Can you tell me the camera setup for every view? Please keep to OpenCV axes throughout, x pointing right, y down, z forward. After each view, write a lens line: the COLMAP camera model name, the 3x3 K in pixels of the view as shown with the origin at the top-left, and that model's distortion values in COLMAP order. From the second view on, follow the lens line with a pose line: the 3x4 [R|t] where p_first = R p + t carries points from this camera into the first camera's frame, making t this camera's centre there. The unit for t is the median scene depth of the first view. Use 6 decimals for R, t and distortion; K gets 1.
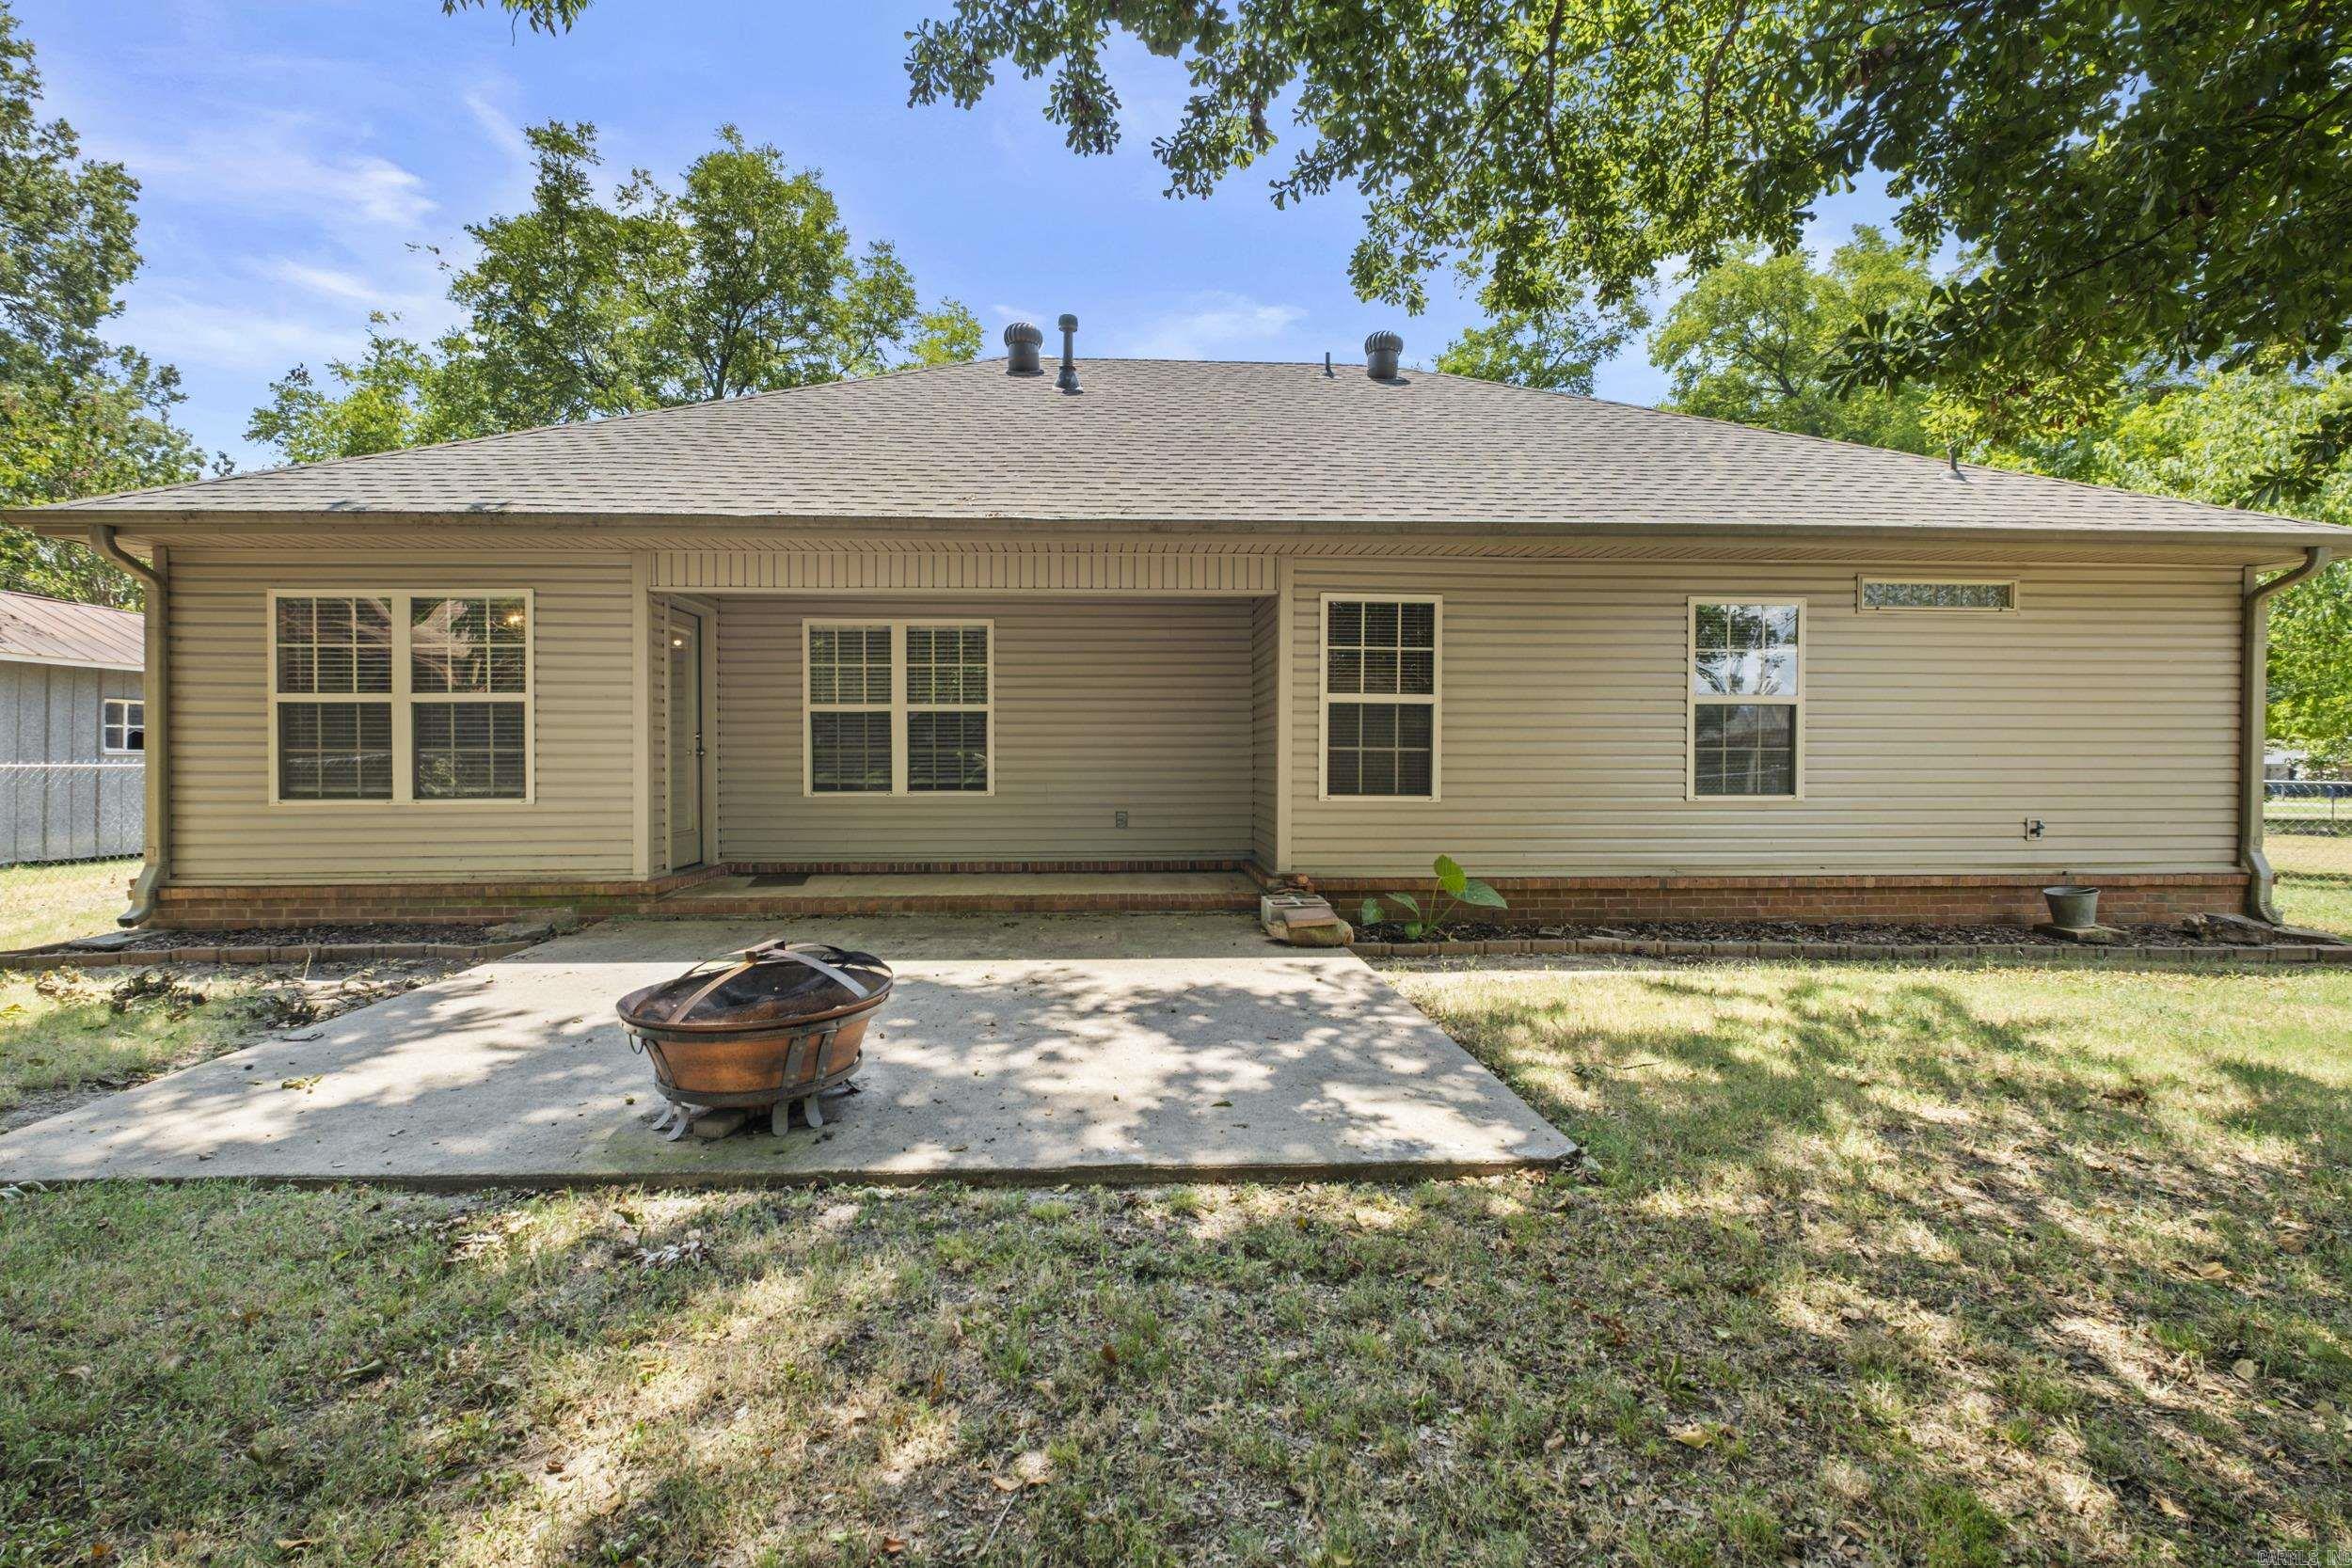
lens RADIAL K [[1013.0, 0, 1167.0], [0, 1013.0, 772.3], [0, 0, 1]] dist [0.007017, -0.001705]
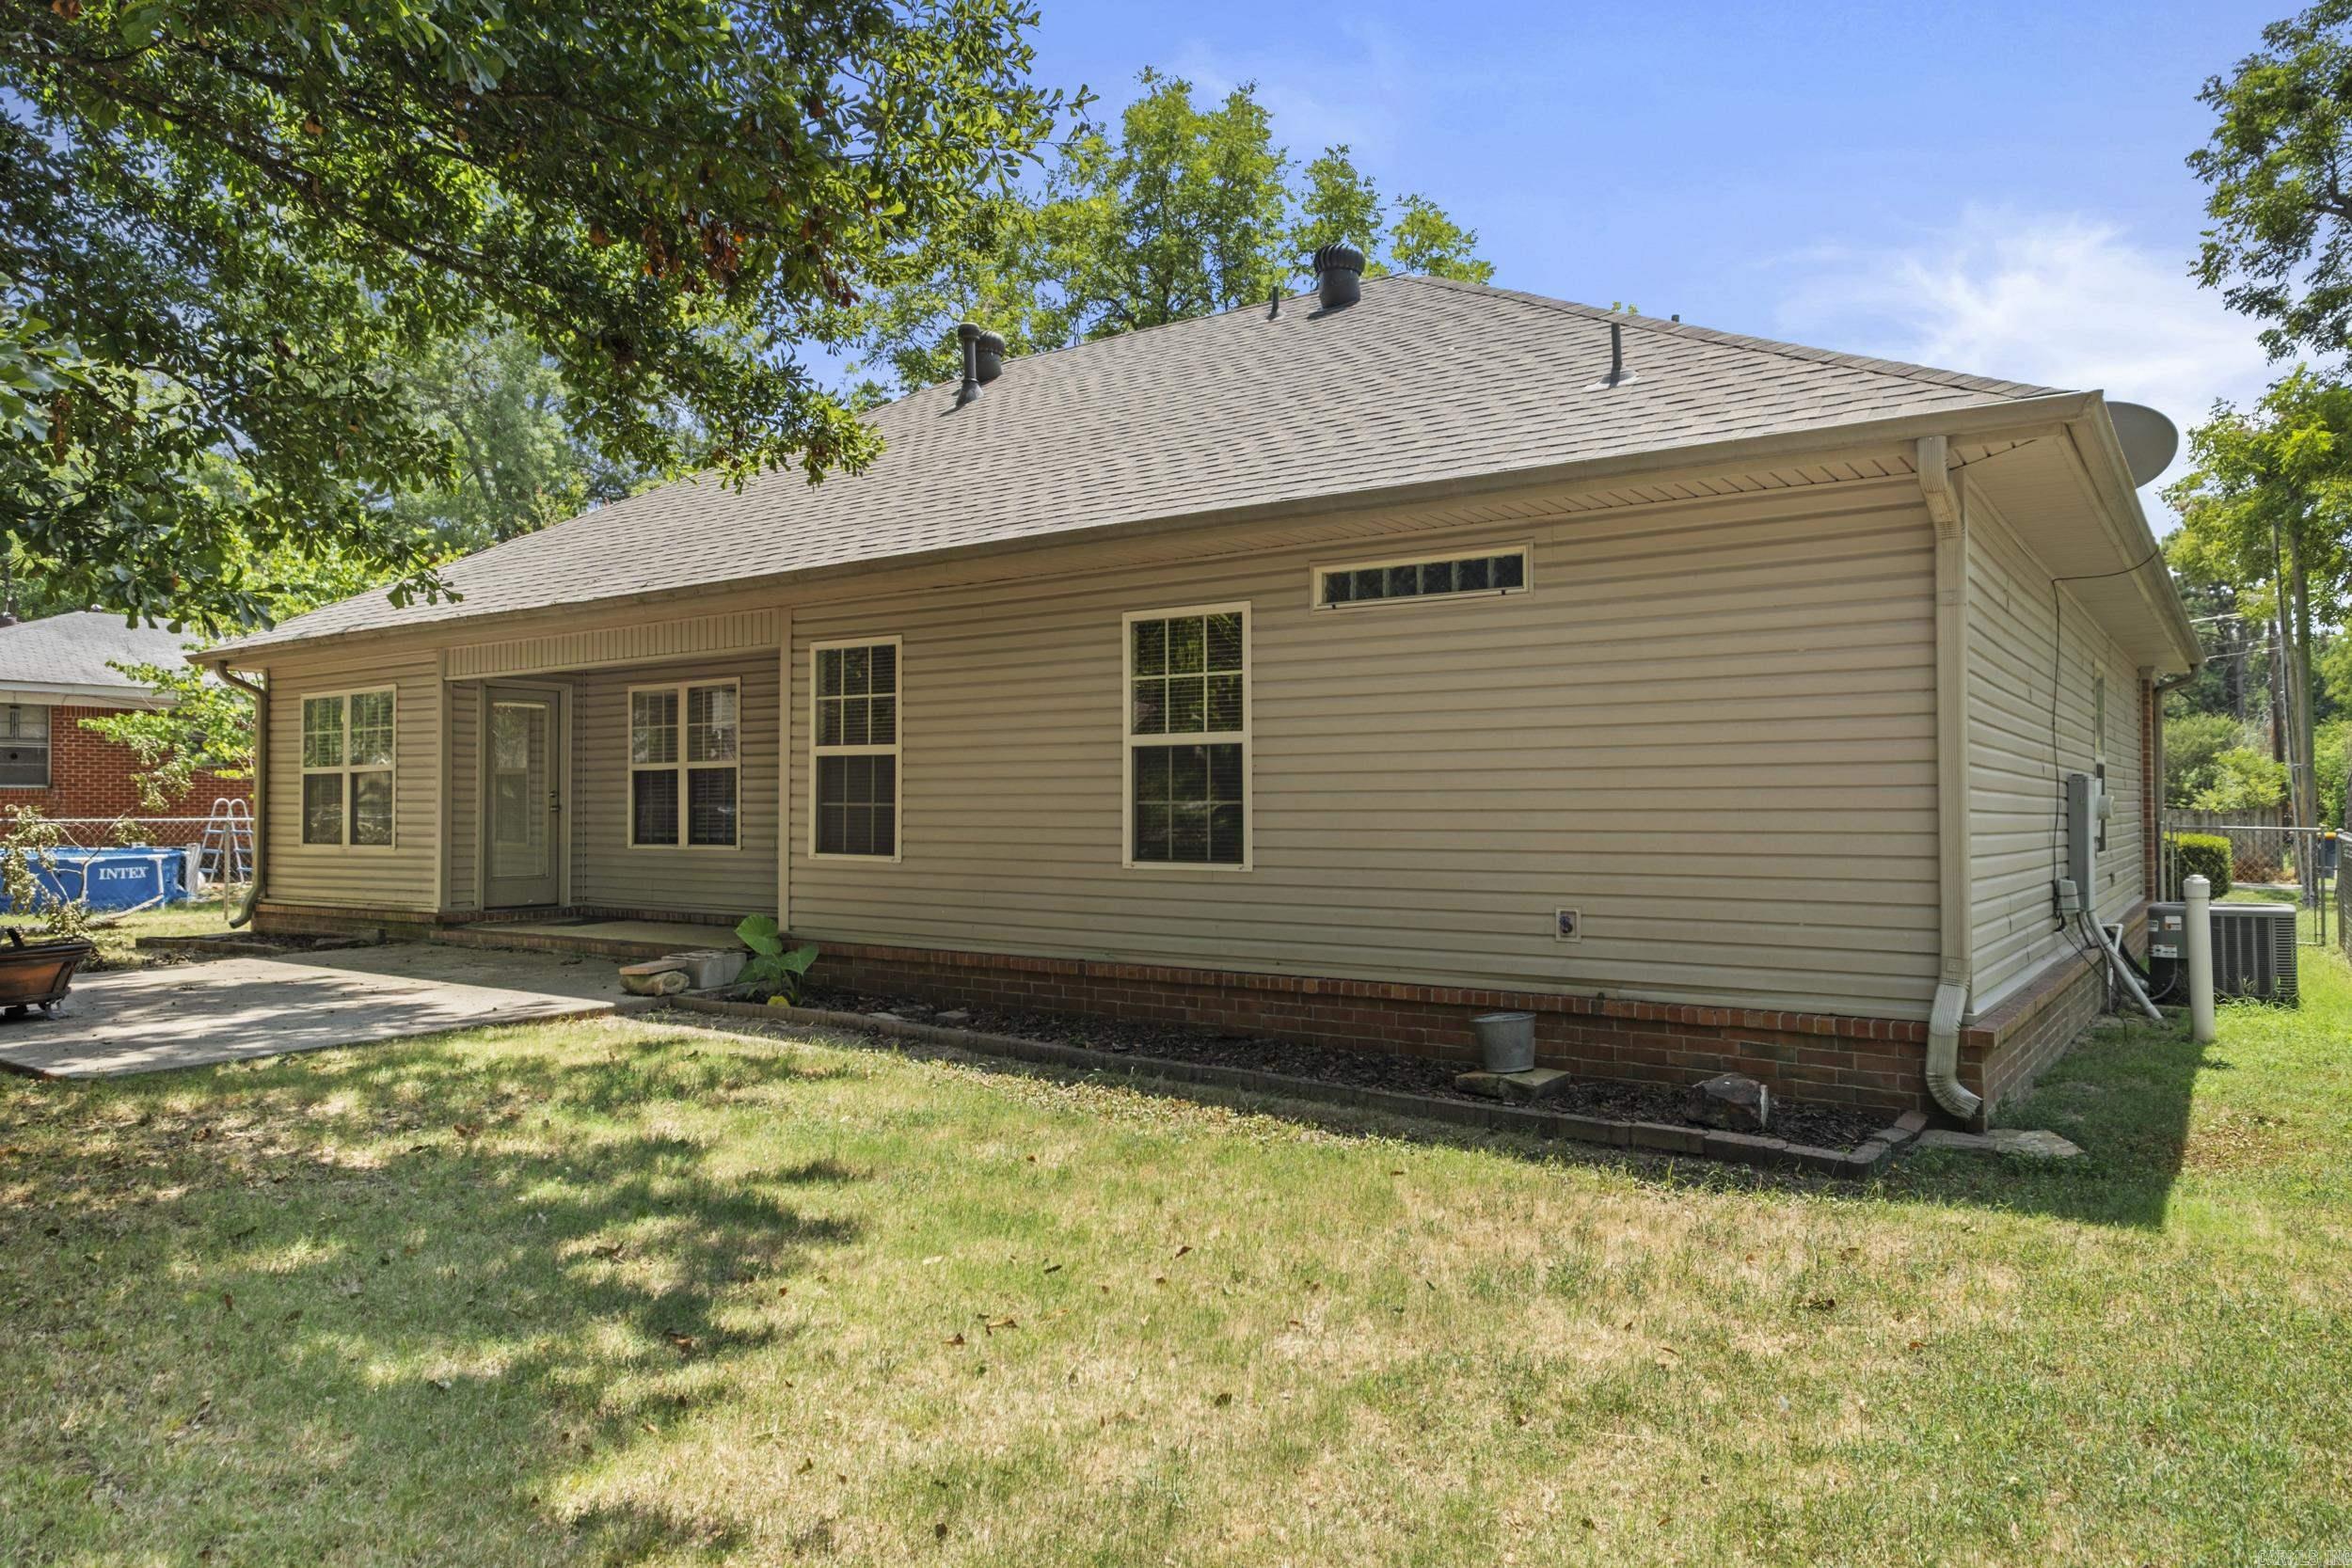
lens RADIAL K [[1547.0, 0, 1170.4], [0, 1547.0, 784.7], [0, 0, 1]] dist [0.006471, 0.000899]
pose [[0.778615, -0.010926, -0.627407, 1.298355], [-0.009557, 0.999526, -0.029266, -0.002378], [0.627429, 0.028783, 0.778141, 0.077084]]
